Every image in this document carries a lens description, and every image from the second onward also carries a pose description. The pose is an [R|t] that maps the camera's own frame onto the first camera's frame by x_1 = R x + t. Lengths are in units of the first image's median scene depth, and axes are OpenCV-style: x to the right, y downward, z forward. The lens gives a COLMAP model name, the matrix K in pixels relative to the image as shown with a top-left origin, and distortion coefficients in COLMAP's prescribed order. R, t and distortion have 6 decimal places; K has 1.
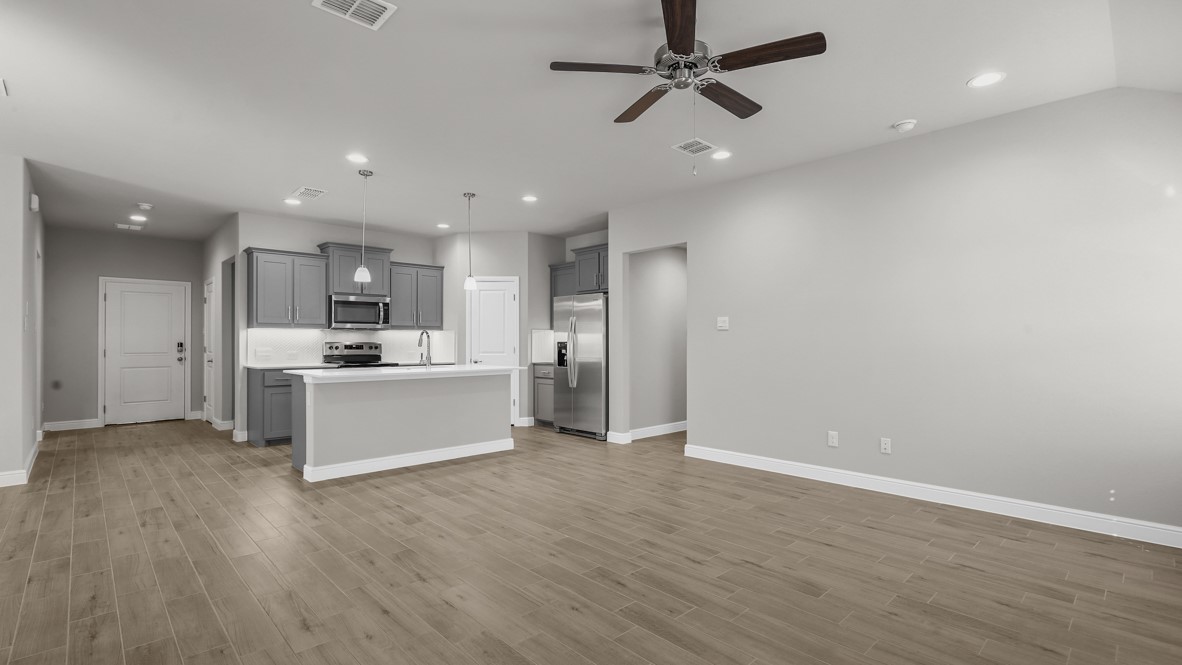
lens RADIAL K [[538.2, 0, 587.7], [0, 538.2, 335.1], [0, 0, 1]] dist [0.001437, -0.000215]
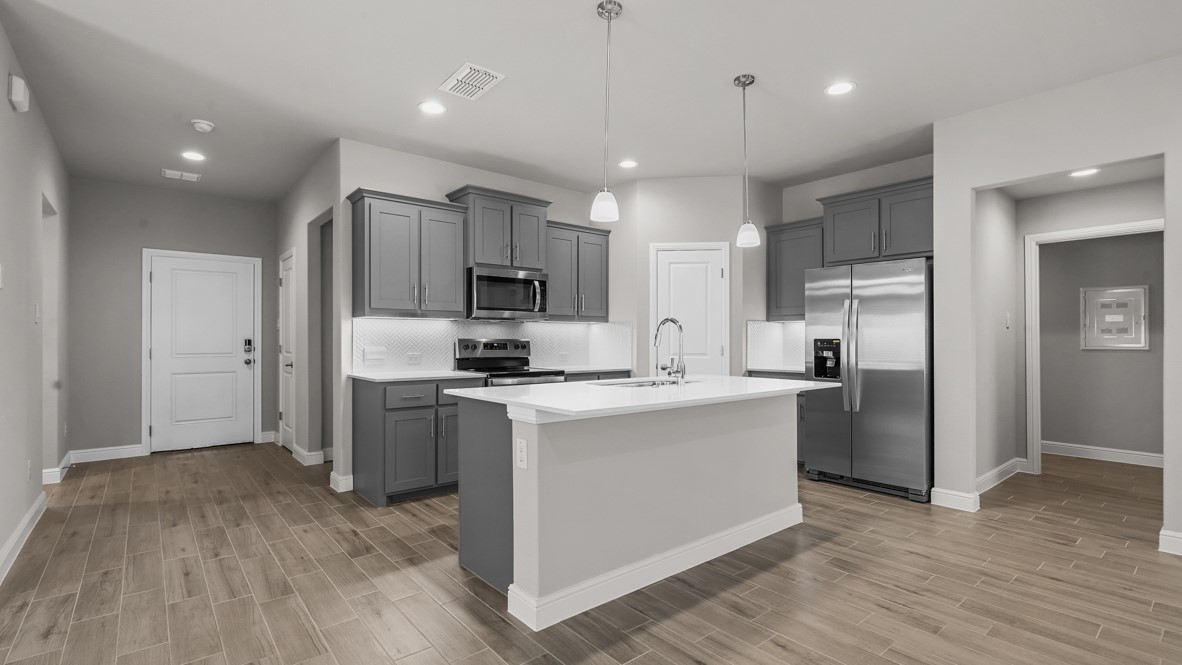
lens RADIAL K [[538.2, 0, 587.8], [0, 538.2, 335.4], [0, 0, 1]] dist [0.001437, -0.000215]
pose [[0.997821, 0.000892, -0.065973, -0.324471], [-0.000636, 0.999992, 0.003895, 0.007111], [0.065976, -0.003845, 0.997814, 0.392488]]
